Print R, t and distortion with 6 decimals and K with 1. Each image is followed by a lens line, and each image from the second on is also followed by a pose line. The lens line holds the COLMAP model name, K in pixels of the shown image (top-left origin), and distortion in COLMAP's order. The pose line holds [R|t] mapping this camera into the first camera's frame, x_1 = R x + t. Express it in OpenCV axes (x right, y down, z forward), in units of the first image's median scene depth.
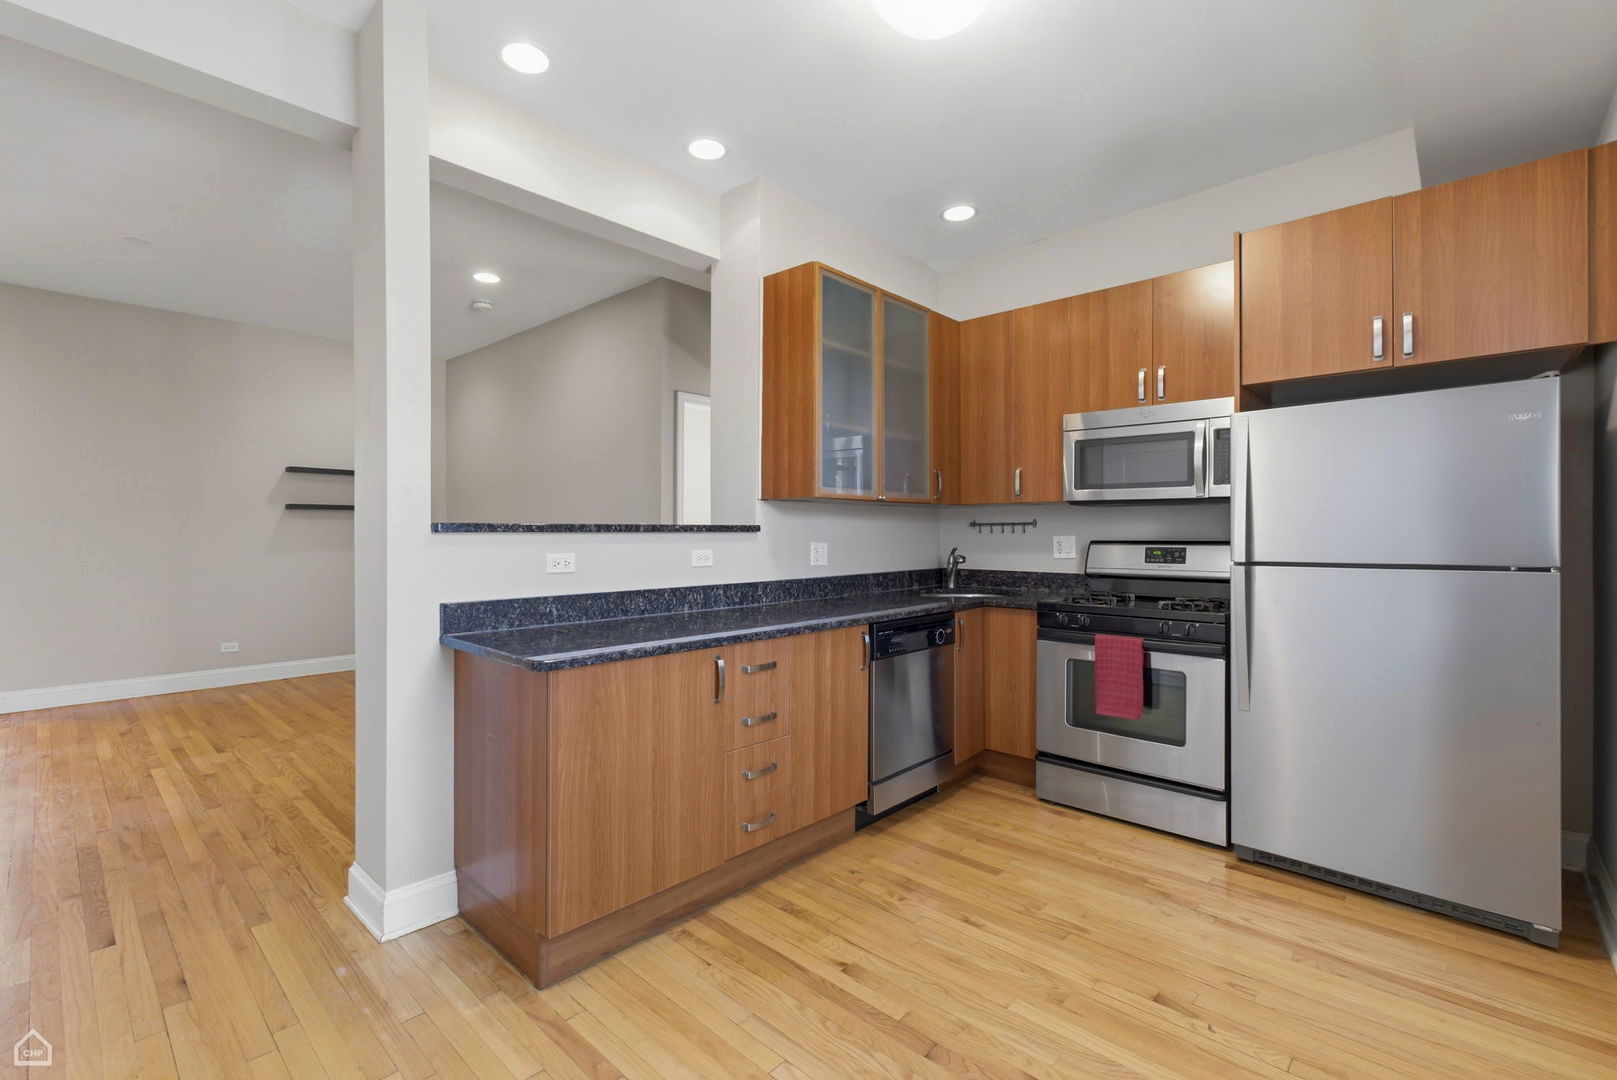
lens RADIAL K [[712.9, 0, 812.7], [0, 712.9, 531.9], [0, 0, 1]] dist [-0.002517, 0.000455]
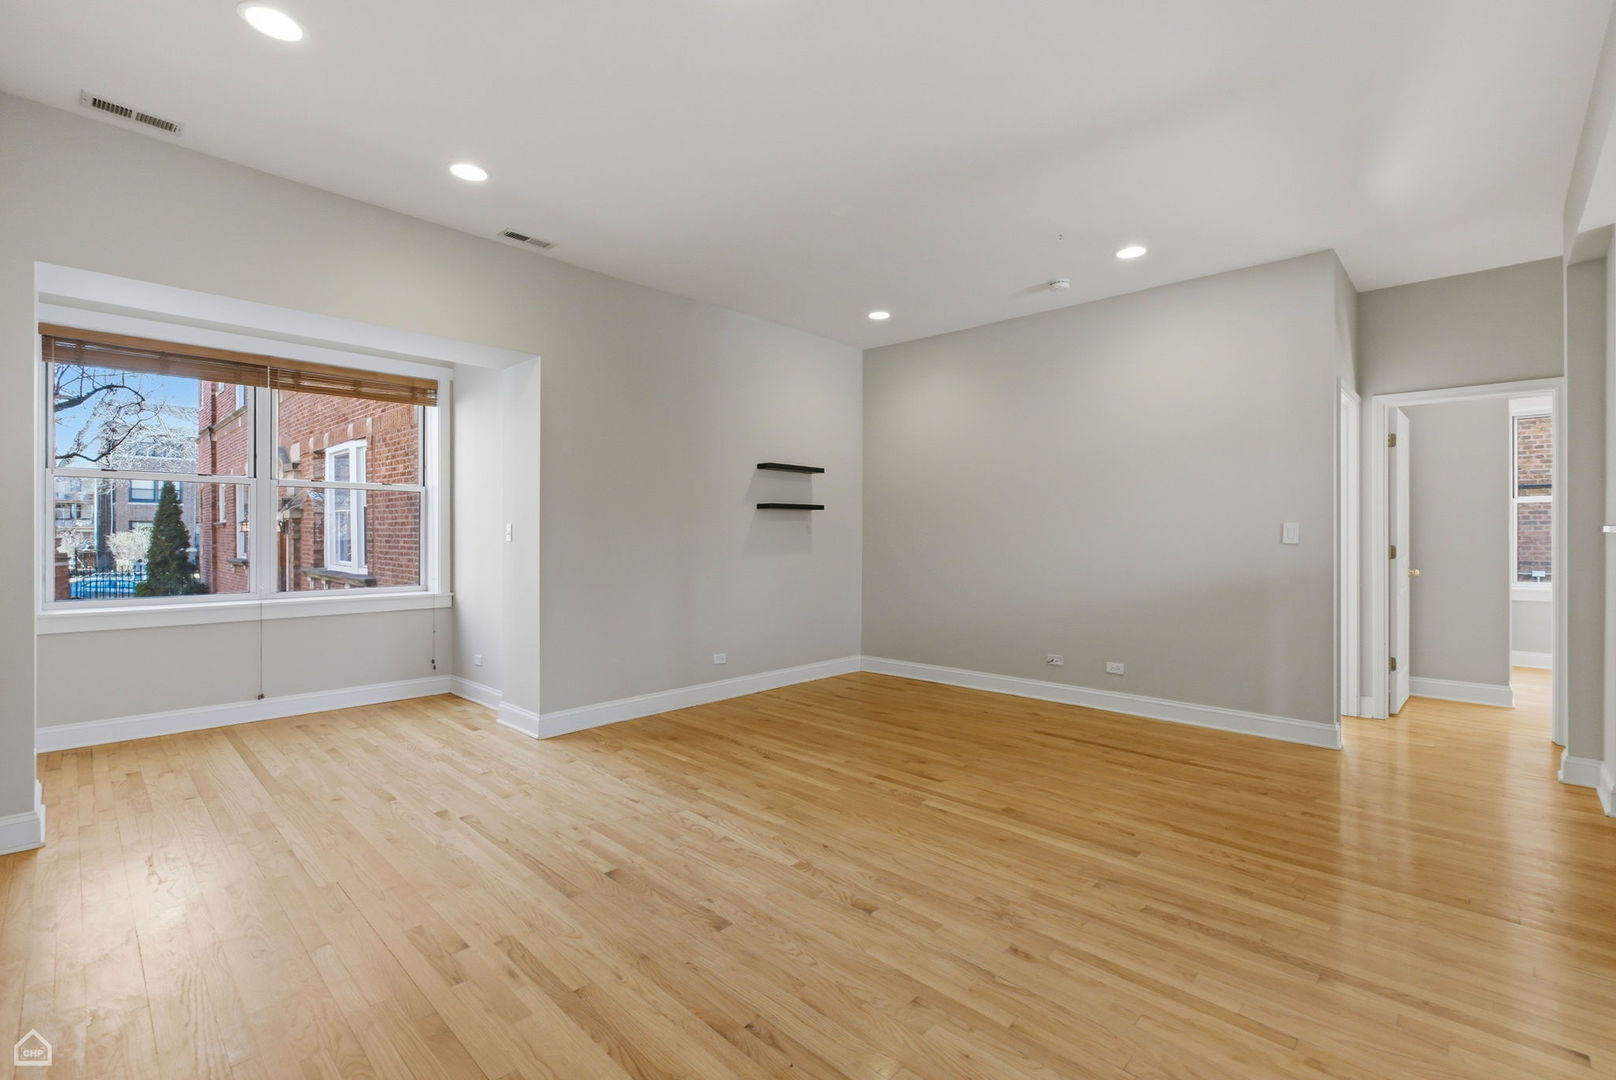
lens RADIAL K [[712.5, 0, 821.3], [0, 712.5, 528.5], [0, 0, 1]] dist [-0.002517, 0.000455]
pose [[0.999956, 0.000919, -0.009340, -1.204408], [-0.001011, 0.999951, -0.009896, 0.003817], [0.009331, 0.009905, 0.999907, 0.133049]]
